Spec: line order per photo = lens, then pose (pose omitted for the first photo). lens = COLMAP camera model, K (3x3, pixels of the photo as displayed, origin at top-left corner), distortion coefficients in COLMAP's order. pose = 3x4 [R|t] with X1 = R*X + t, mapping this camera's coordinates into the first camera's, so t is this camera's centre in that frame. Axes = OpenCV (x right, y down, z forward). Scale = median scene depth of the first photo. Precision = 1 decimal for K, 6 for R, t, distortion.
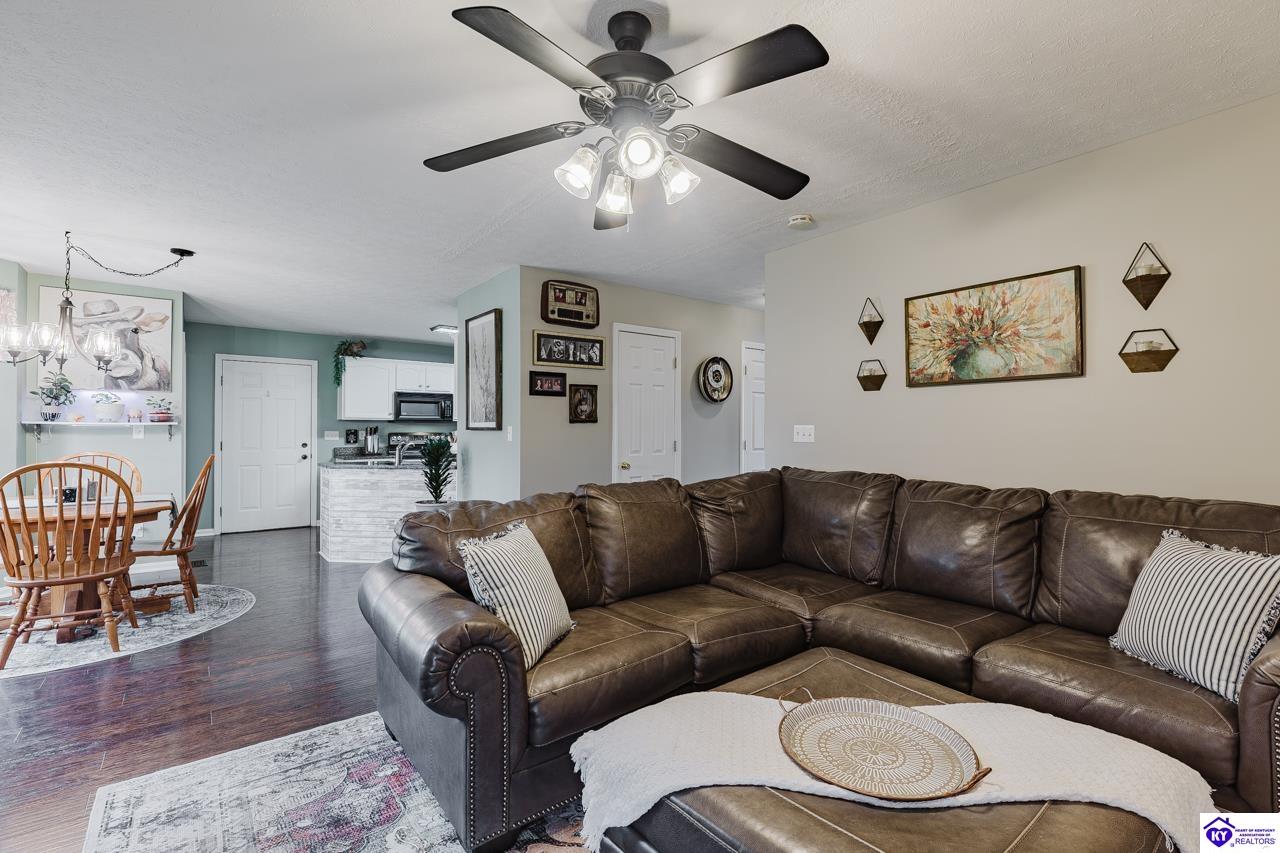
lens RADIAL K [[572.2, 0, 646.6], [0, 572.2, 426.1], [0, 0, 1]] dist [0.008016, -0.000246]
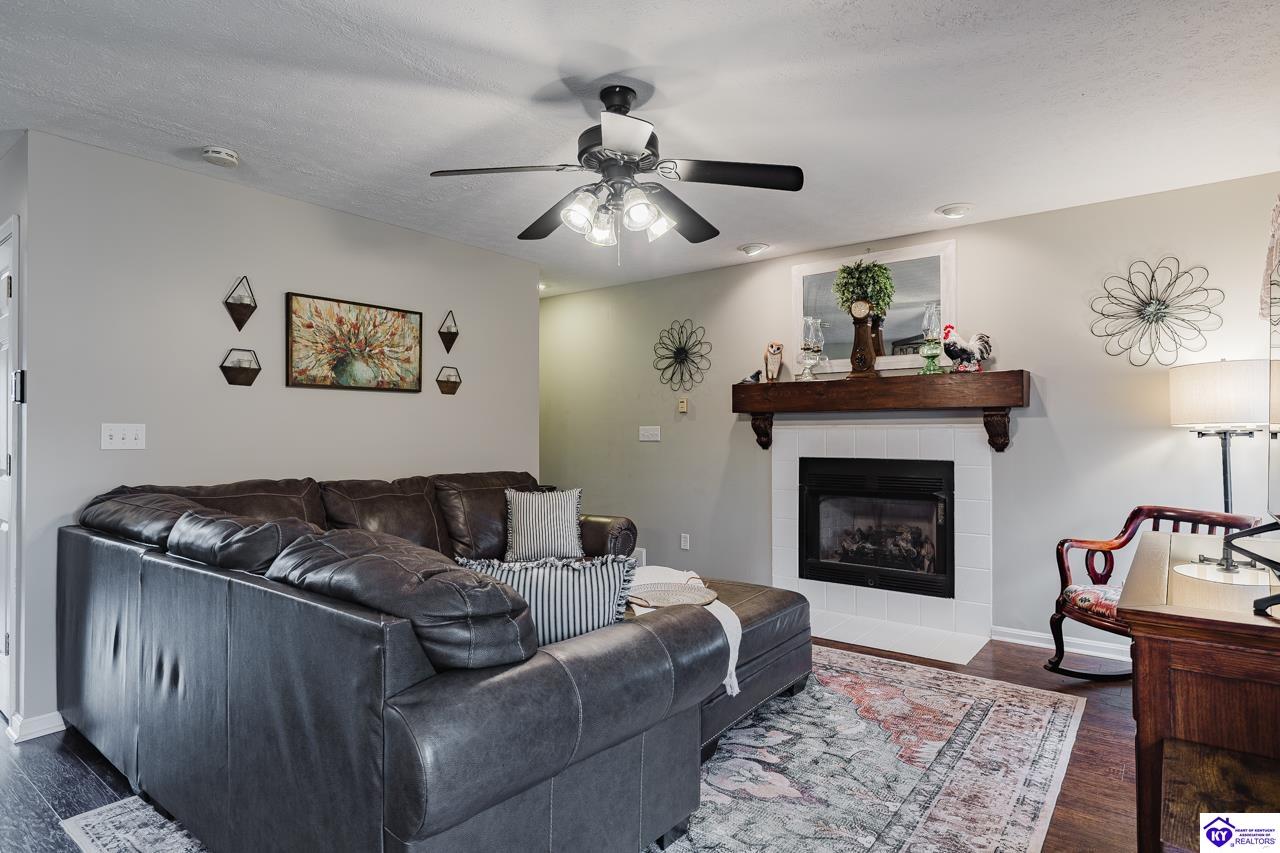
lens RADIAL K [[680.2, 0, 659.1], [0, 680.2, 424.7], [0, 0, 1]] dist [0.001215, -0.000005]
pose [[-0.244170, 0.028013, 0.969328, -0.858455], [0.008175, 0.999607, -0.026829, 0.033362], [-0.969698, 0.001373, -0.244303, 0.757976]]
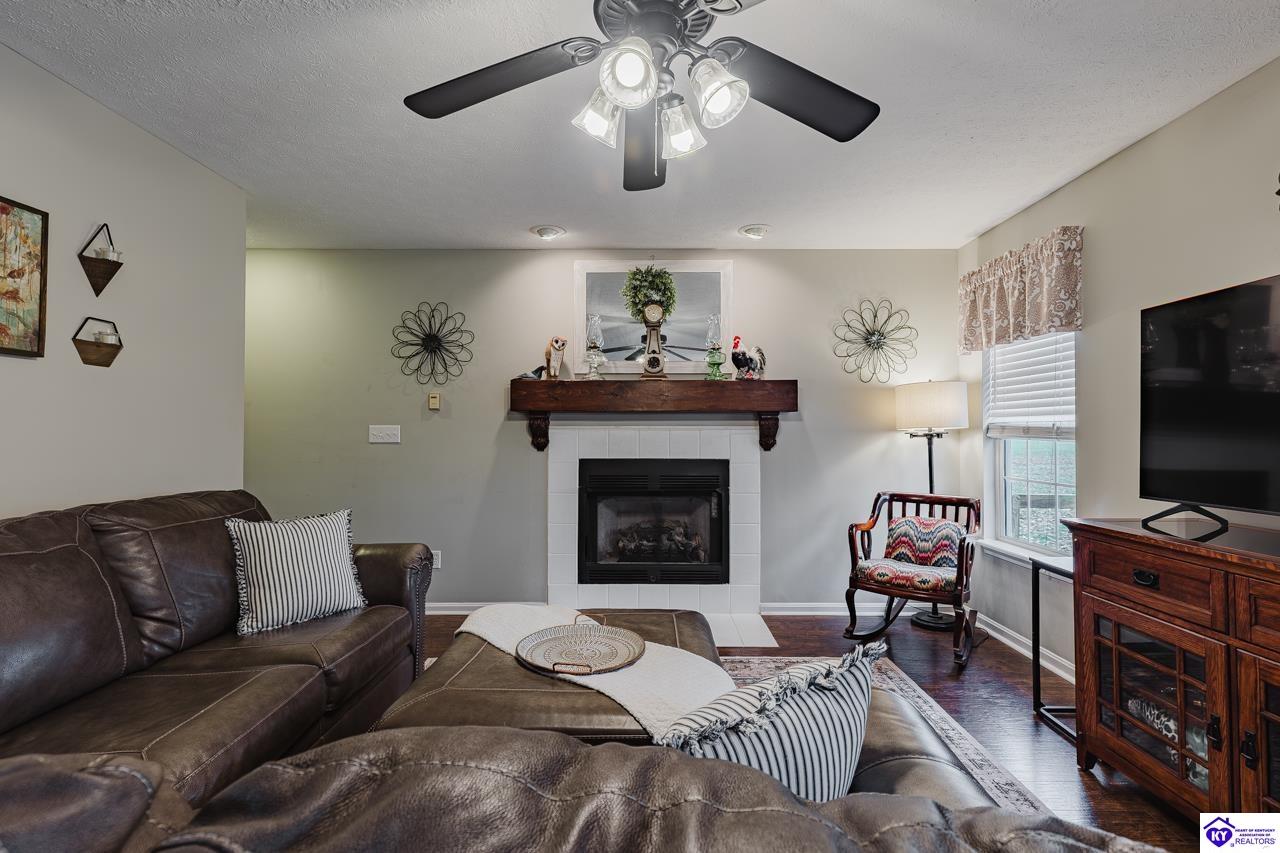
lens RADIAL K [[572.2, 0, 646.6], [0, 572.2, 426.1], [0, 0, 1]] dist [0.008016, -0.000246]
pose [[-0.771981, 0.023800, 0.635200, -0.302658], [0.012406, 0.999673, -0.022379, 0.025863], [-0.635525, -0.009395, -0.772024, 0.969014]]
